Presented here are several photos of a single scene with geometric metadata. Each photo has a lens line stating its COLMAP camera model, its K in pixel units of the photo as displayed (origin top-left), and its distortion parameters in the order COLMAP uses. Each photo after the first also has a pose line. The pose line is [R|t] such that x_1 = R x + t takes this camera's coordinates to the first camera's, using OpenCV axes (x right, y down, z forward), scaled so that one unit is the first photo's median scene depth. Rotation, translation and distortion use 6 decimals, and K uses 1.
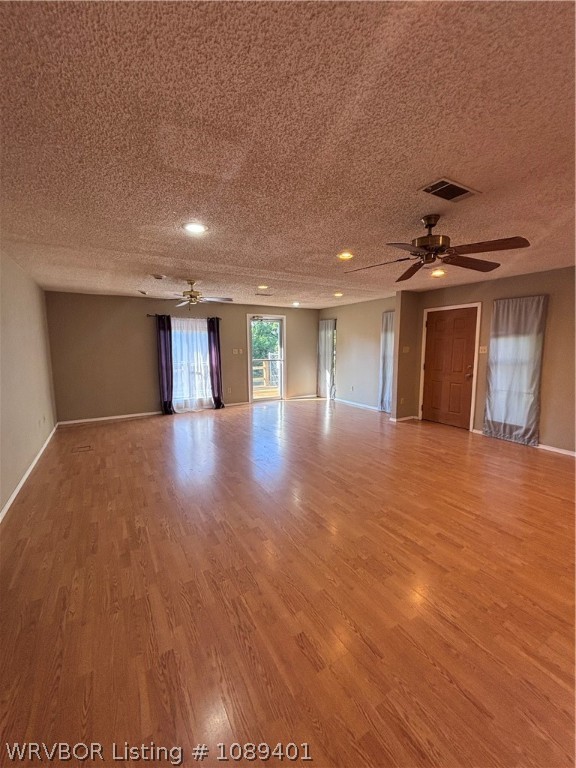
lens RADIAL K [[313.6, 0, 288.0], [0, 313.6, 384.0], [0, 0, 1]] dist [-0.001080, -0.000748]
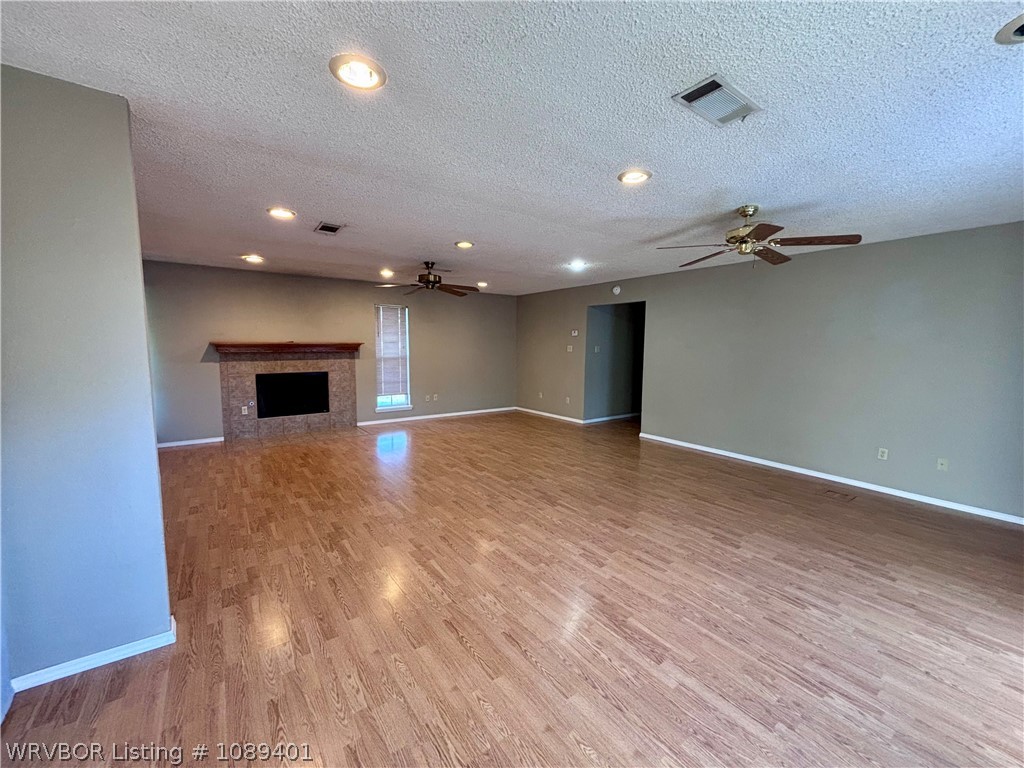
lens RADIAL K [[418.1, 0, 506.5], [0, 418.1, 384.7], [0, 0, 1]] dist [-0.001080, -0.000748]
pose [[-0.996880, 0.004093, -0.078821, 0.153413], [-0.013518, 0.975043, 0.221604, -0.266789], [0.077761, 0.221979, -0.971946, 2.212082]]
